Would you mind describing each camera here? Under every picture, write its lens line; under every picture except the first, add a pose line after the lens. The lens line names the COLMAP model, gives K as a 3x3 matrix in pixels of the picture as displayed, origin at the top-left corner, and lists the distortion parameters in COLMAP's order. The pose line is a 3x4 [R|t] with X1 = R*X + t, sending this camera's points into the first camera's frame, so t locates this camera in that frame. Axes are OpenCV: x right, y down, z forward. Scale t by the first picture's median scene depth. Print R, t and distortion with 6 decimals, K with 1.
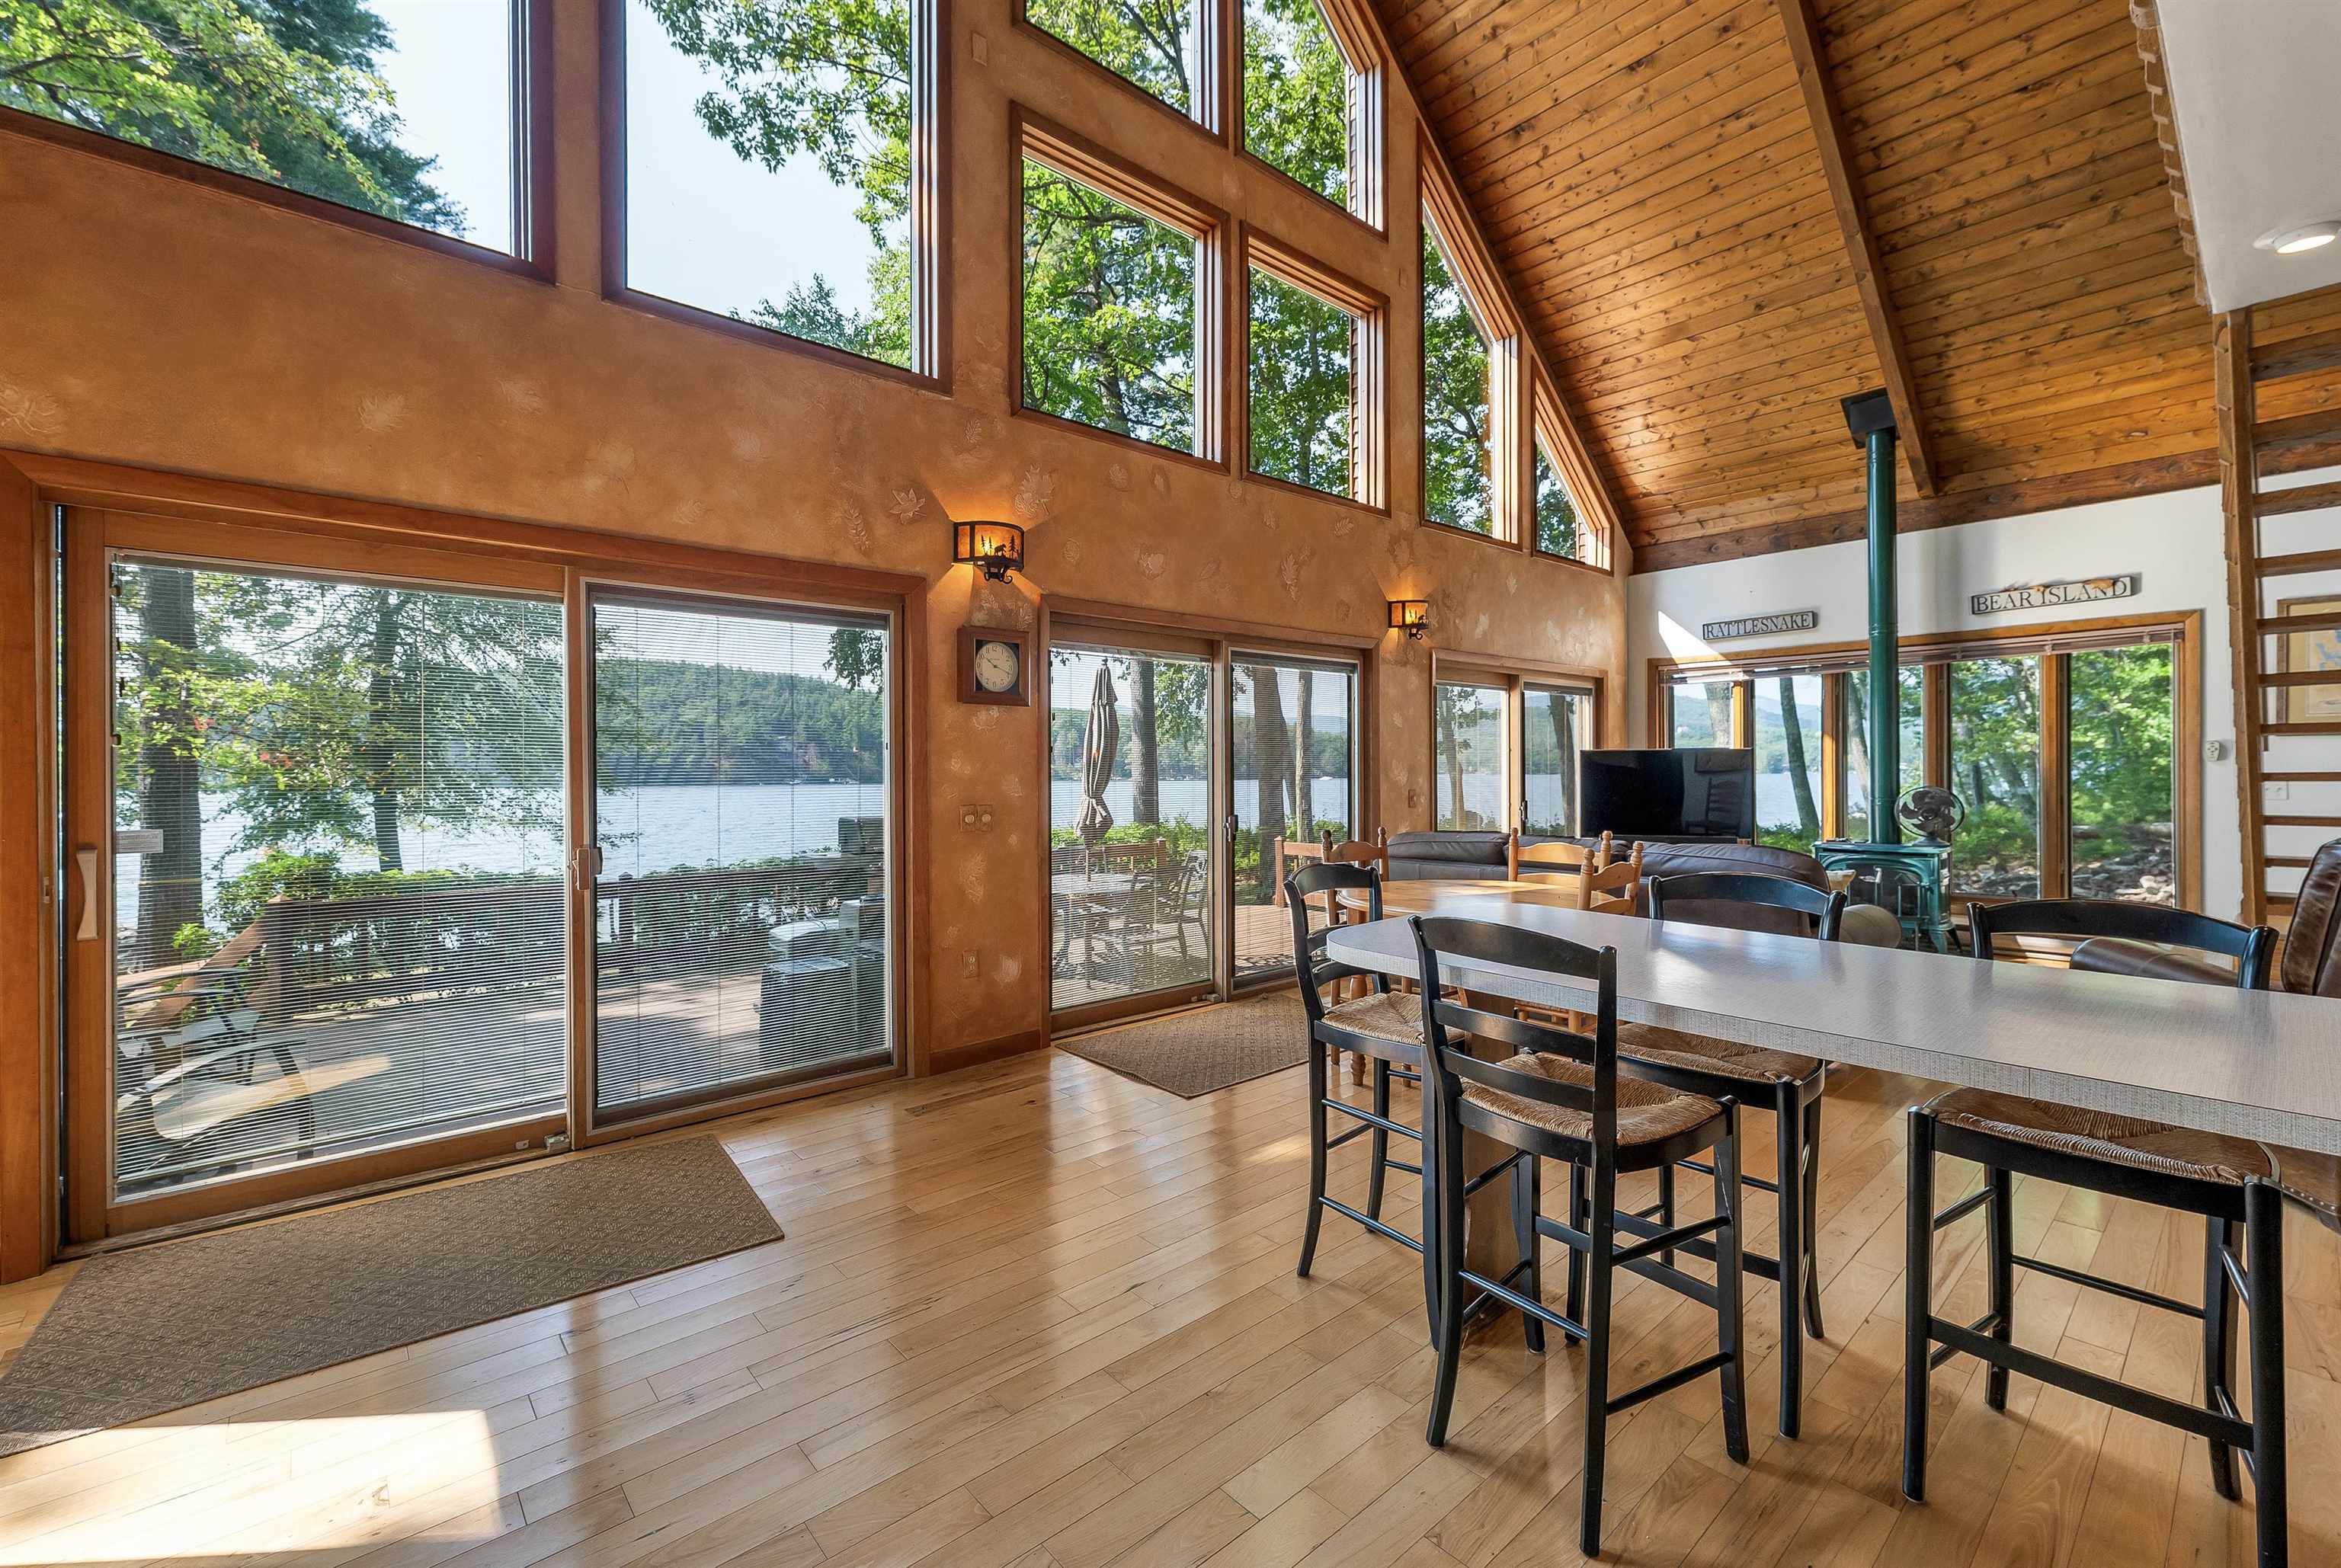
lens RADIAL K [[983.3, 0, 1156.7], [0, 983.3, 771.3], [0, 0, 1]] dist [-0.001085, 0.000517]
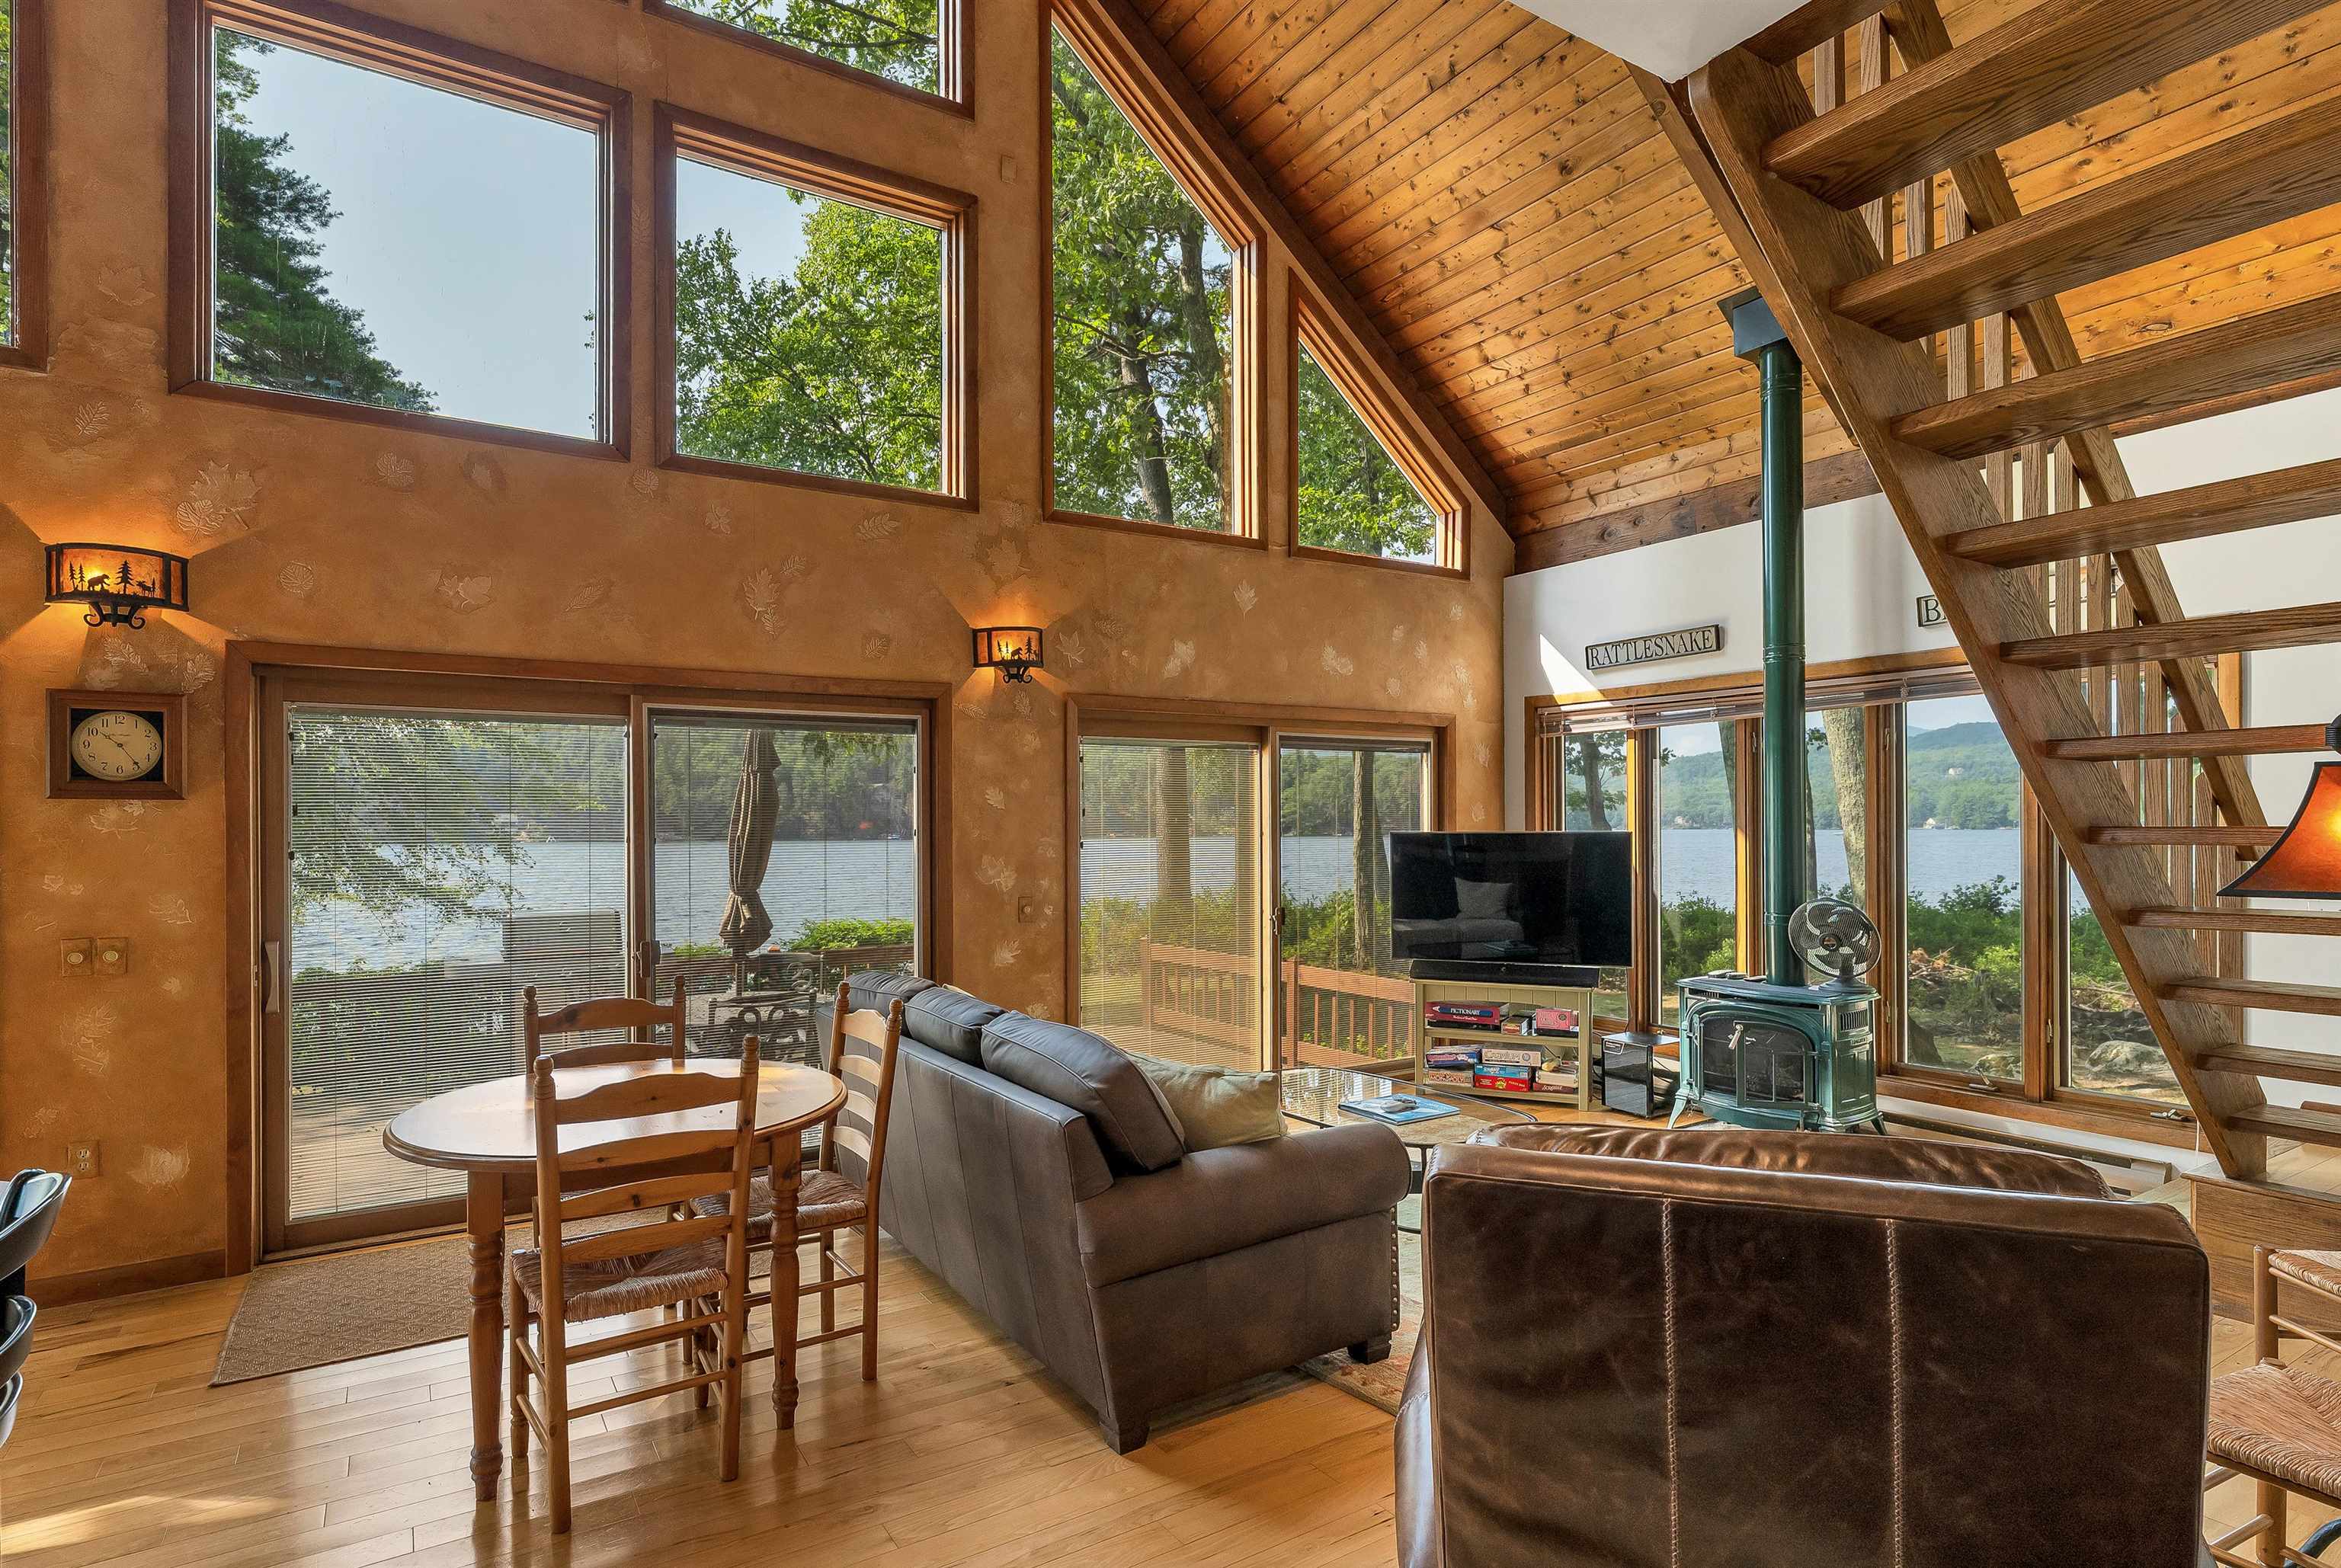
lens RADIAL K [[1196.5, 0, 1150.9], [0, 1196.5, 822.7], [0, 0, 1]] dist [-0.005083, -0.000096]
pose [[0.988715, 0.000689, -0.149806, 0.468923], [-0.000851, 0.999999, -0.001020, -0.032955], [0.149805, 0.001136, 0.988715, 0.168803]]
